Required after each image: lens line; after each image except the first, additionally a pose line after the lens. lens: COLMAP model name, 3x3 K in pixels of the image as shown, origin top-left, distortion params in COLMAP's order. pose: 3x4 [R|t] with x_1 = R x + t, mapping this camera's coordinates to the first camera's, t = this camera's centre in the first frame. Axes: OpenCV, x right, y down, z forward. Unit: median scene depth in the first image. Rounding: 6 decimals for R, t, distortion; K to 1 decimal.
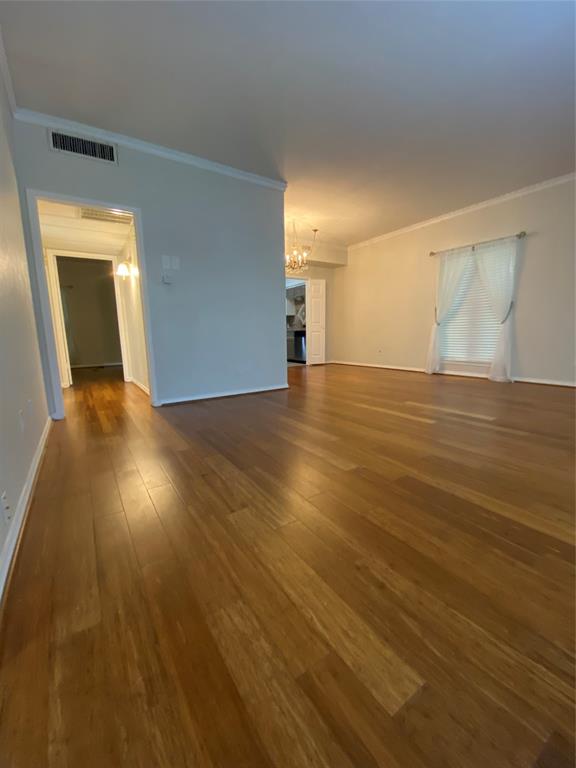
lens RADIAL K [[323.5, 0, 288.0], [0, 323.5, 384.0], [0, 0, 1]] dist [-0.001342, -0.000594]
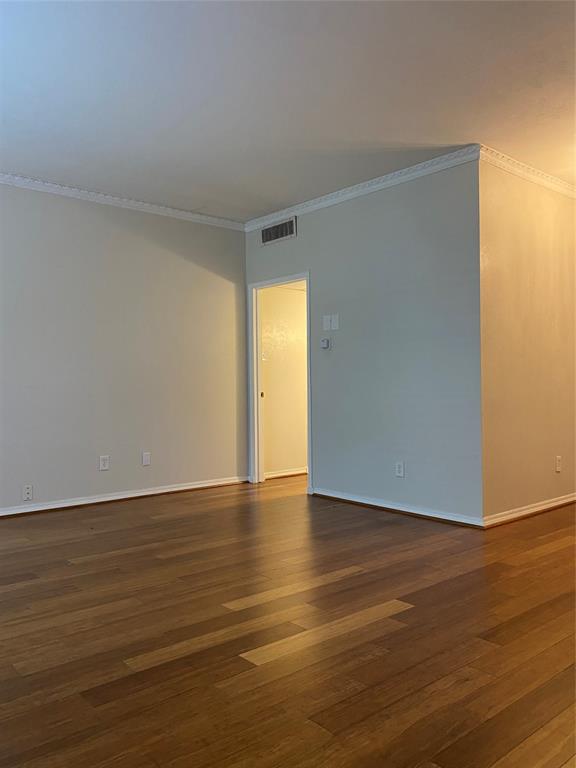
lens RADIAL K [[602.2, 0, 288.0], [0, 602.2, 384.0], [0, 0, 1]] dist [0.014762, 0.004468]
pose [[0.125560, 0.018840, -0.991907, 1.325644], [-0.146772, 0.989170, 0.000209, -0.238866], [0.981169, 0.145558, 0.126965, 0.836551]]
